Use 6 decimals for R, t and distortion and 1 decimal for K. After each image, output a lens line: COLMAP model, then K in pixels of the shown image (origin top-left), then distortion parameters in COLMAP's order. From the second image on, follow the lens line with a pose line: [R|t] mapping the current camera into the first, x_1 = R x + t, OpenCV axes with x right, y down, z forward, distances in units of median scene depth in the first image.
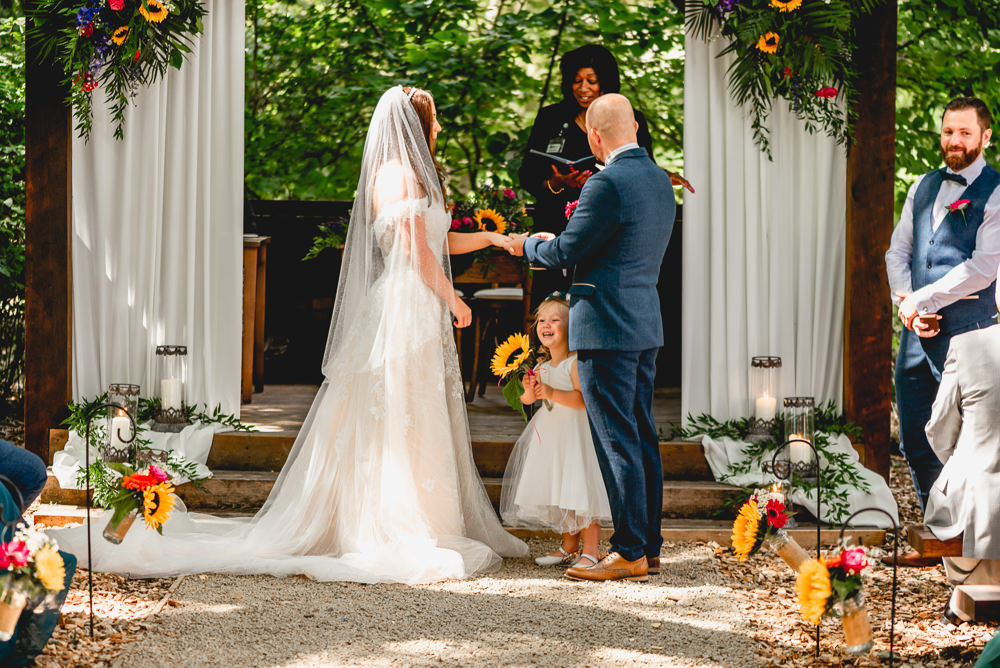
lens RADIAL K [[3114.9, 0, 501.1], [0, 3114.9, 376.0], [0, 0, 1]] dist [-0.048939, 1.945745]
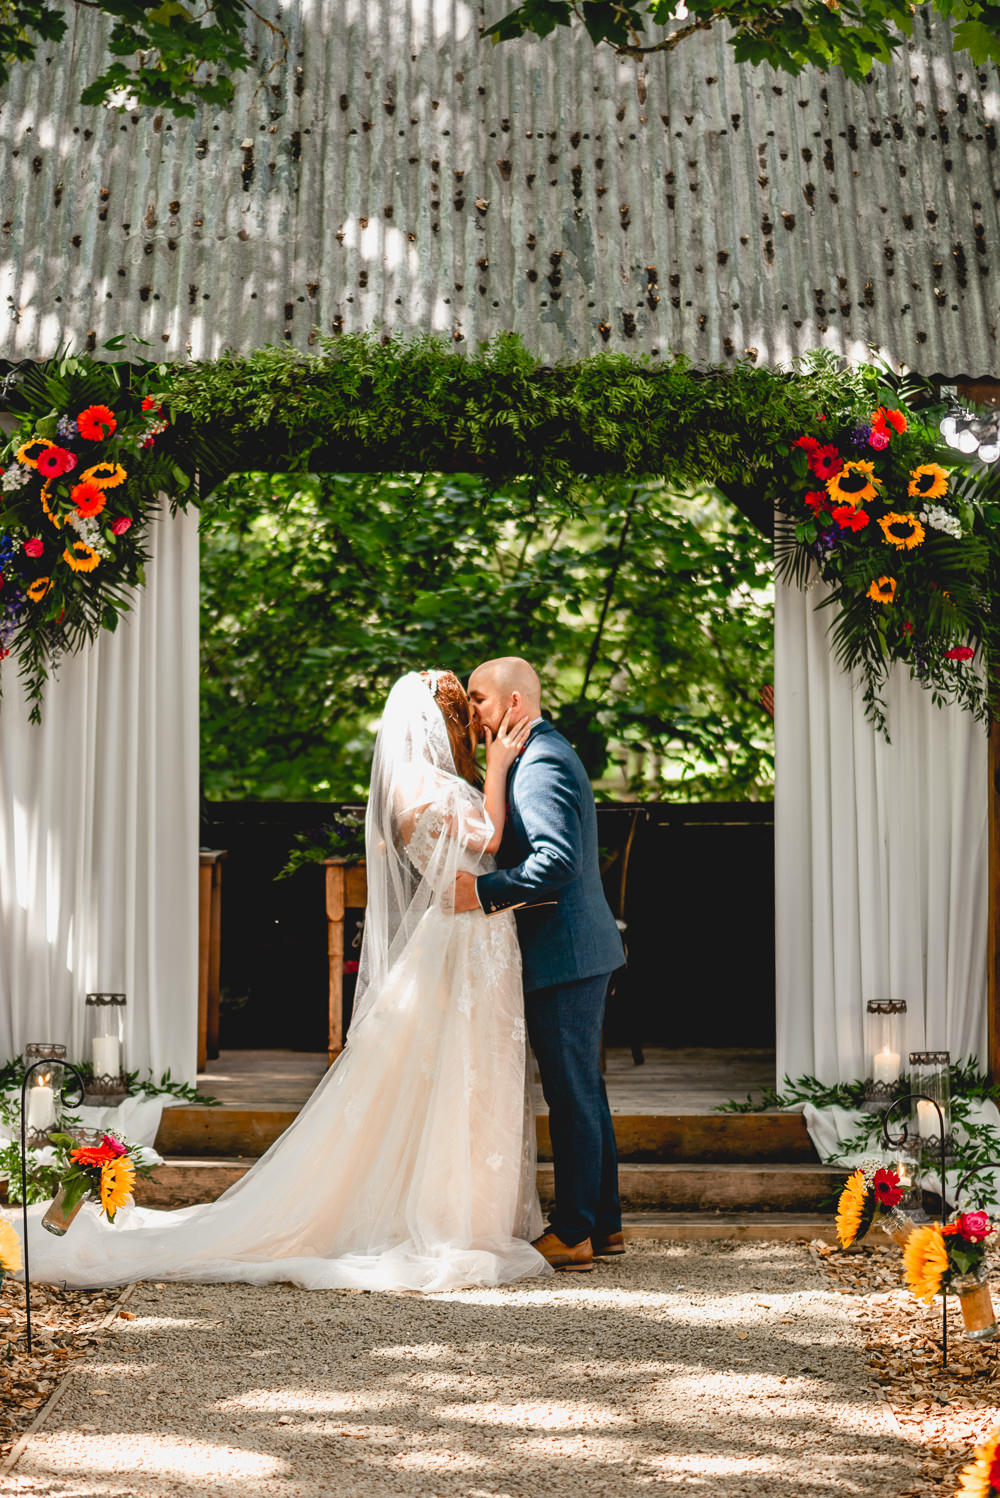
lens RADIAL K [[4666.2, 0, 500.0], [0, 4666.2, 749.0], [0, 0, 1]] dist [-0.048939, 1.945745]
pose [[0.999931, -0.010405, -0.005503, -0.002546], [0.010011, 0.997673, -0.067446, 0.008697], [0.006192, 0.067386, 0.997708, -0.144705]]
